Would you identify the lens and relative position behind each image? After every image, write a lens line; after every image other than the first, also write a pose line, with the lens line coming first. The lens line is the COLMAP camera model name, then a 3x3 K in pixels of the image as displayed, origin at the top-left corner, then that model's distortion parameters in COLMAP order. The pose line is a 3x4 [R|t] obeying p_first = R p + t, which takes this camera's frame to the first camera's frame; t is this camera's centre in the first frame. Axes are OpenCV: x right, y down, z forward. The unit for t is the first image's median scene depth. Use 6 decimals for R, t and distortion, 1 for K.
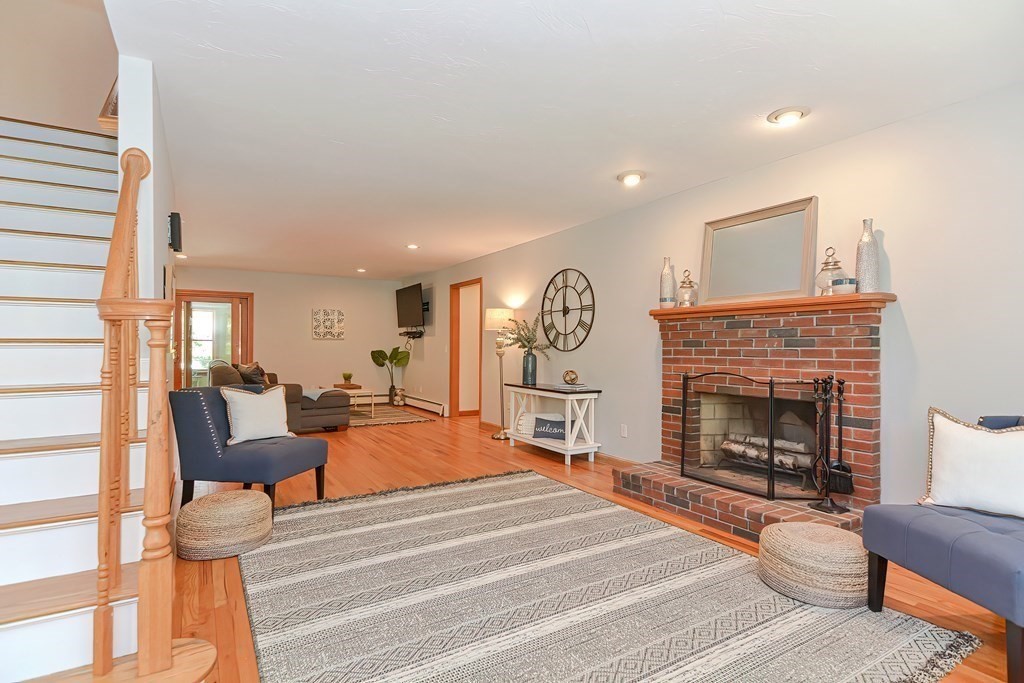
lens RADIAL K [[519.0, 0, 512.2], [0, 519.0, 355.3], [0, 0, 1]] dist [0.001719, -0.000157]
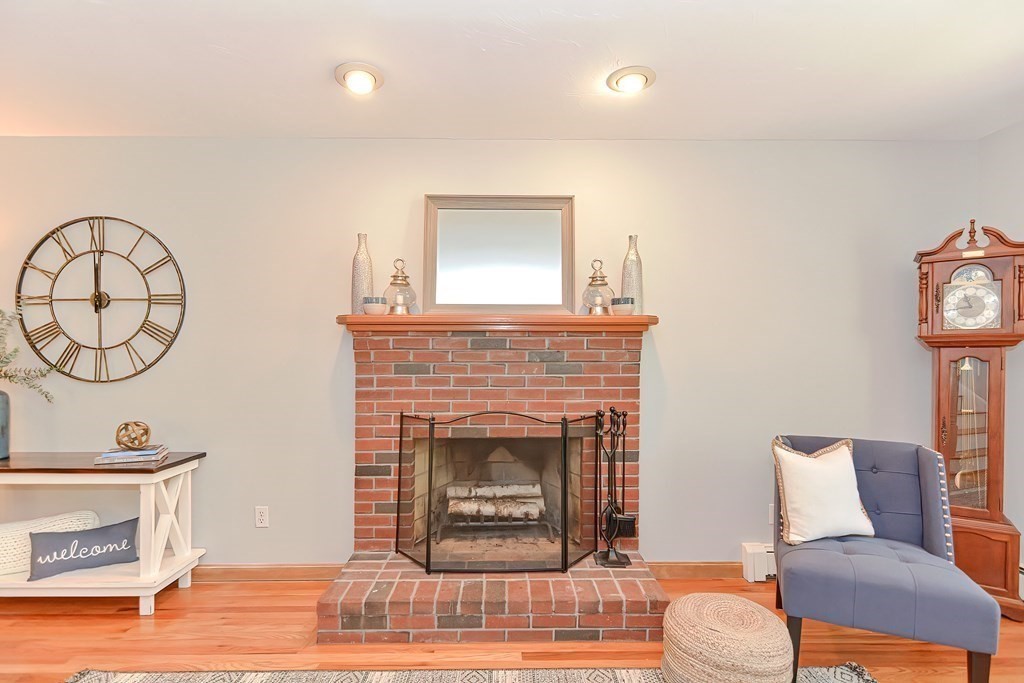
lens RADIAL K [[519.0, 0, 512.2], [0, 519.0, 355.3], [0, 0, 1]] dist [0.001719, -0.000157]
pose [[0.501647, -0.009608, 0.865019, -0.165292], [0.011139, 0.999927, 0.004646, -0.039937], [-0.865001, 0.007305, 0.501718, 0.518073]]
